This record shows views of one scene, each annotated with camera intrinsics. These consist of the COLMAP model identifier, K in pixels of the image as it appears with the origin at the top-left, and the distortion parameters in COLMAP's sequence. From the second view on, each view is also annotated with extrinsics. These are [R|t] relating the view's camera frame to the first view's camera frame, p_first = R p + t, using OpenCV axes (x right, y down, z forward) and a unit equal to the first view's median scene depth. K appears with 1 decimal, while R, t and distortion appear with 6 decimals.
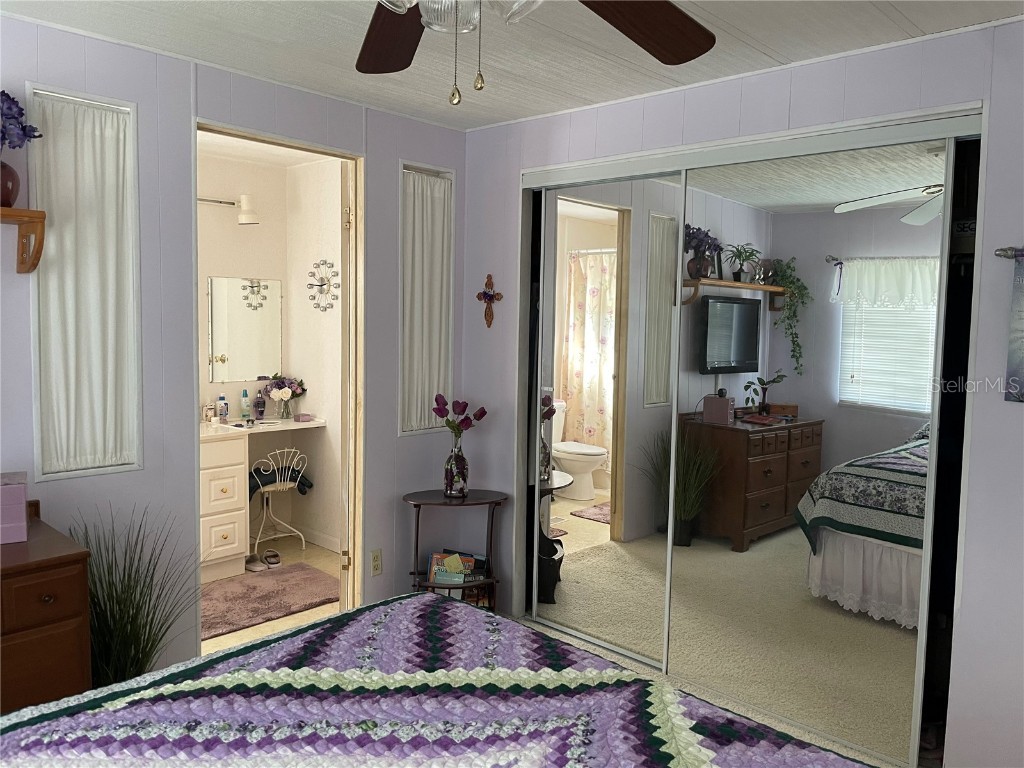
lens RADIAL K [[774.1, 0, 511.2], [0, 774.1, 374.5], [0, 0, 1]] dist [0.088546, -0.120506]
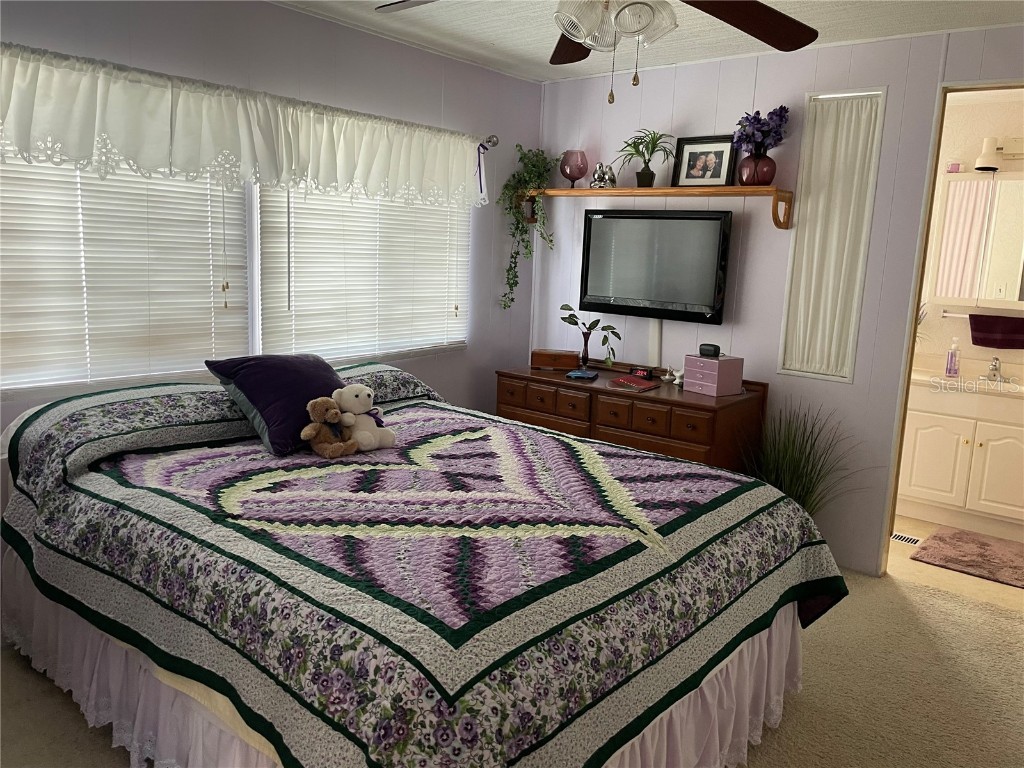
lens RADIAL K [[774.1, 0, 511.2], [0, 774.1, 374.5], [0, 0, 1]] dist [0.088546, -0.120506]
pose [[0.071977, 0.149294, -0.986170, 1.287162], [-0.117094, 0.983162, 0.140292, -0.011030], [0.990509, 0.105377, 0.088247, 0.611610]]
